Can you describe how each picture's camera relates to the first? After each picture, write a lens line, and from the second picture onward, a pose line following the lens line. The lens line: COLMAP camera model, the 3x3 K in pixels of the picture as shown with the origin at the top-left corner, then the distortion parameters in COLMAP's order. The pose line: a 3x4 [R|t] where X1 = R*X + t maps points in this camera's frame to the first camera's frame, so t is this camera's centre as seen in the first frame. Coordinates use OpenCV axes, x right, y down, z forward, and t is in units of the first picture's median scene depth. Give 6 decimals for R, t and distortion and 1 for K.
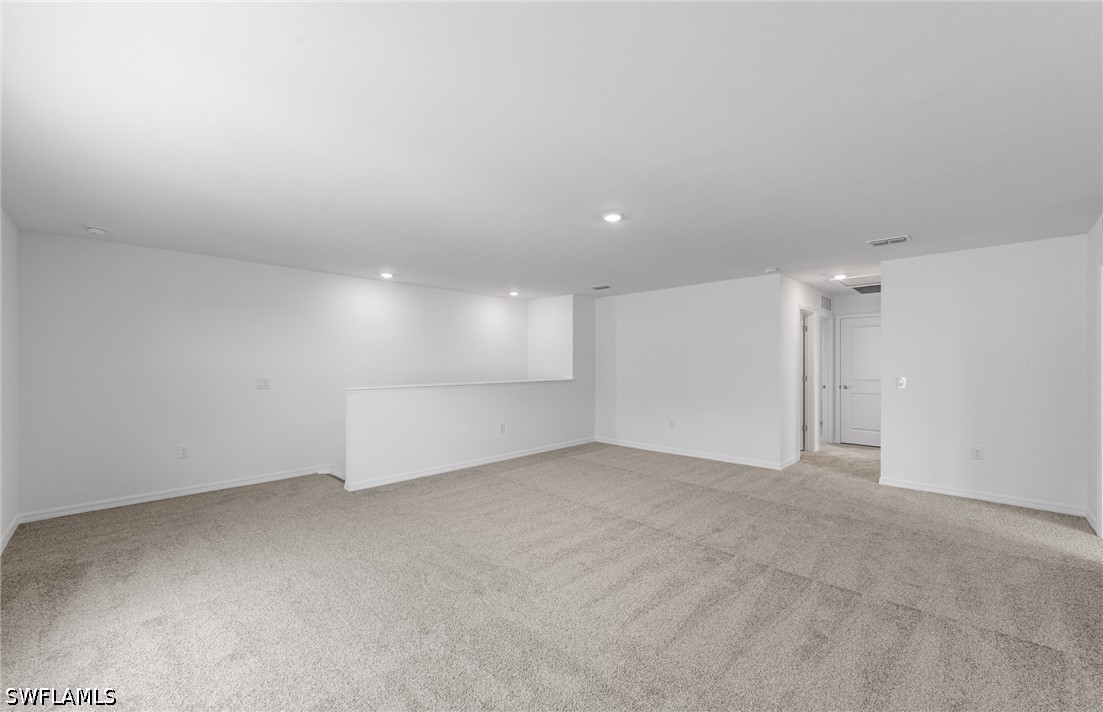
lens RADIAL K [[423.7, 0, 551.5], [0, 423.7, 362.1], [0, 0, 1]] dist [0.003598, -0.000406]
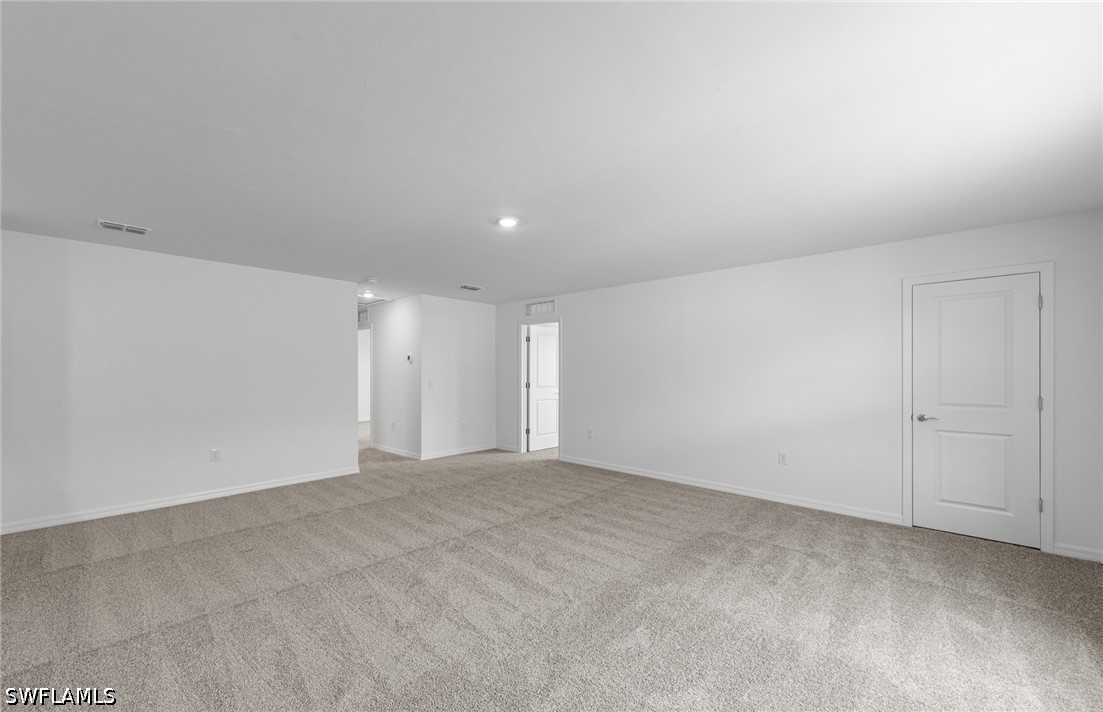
lens RADIAL K [[423.7, 0, 553.6], [0, 423.7, 364.5], [0, 0, 1]] dist [0.003598, -0.000406]
pose [[-0.022574, 0.013967, 0.999648, -0.781375], [-0.013447, 0.999808, -0.014273, -0.001487], [-0.999655, -0.013765, -0.022382, 0.832362]]
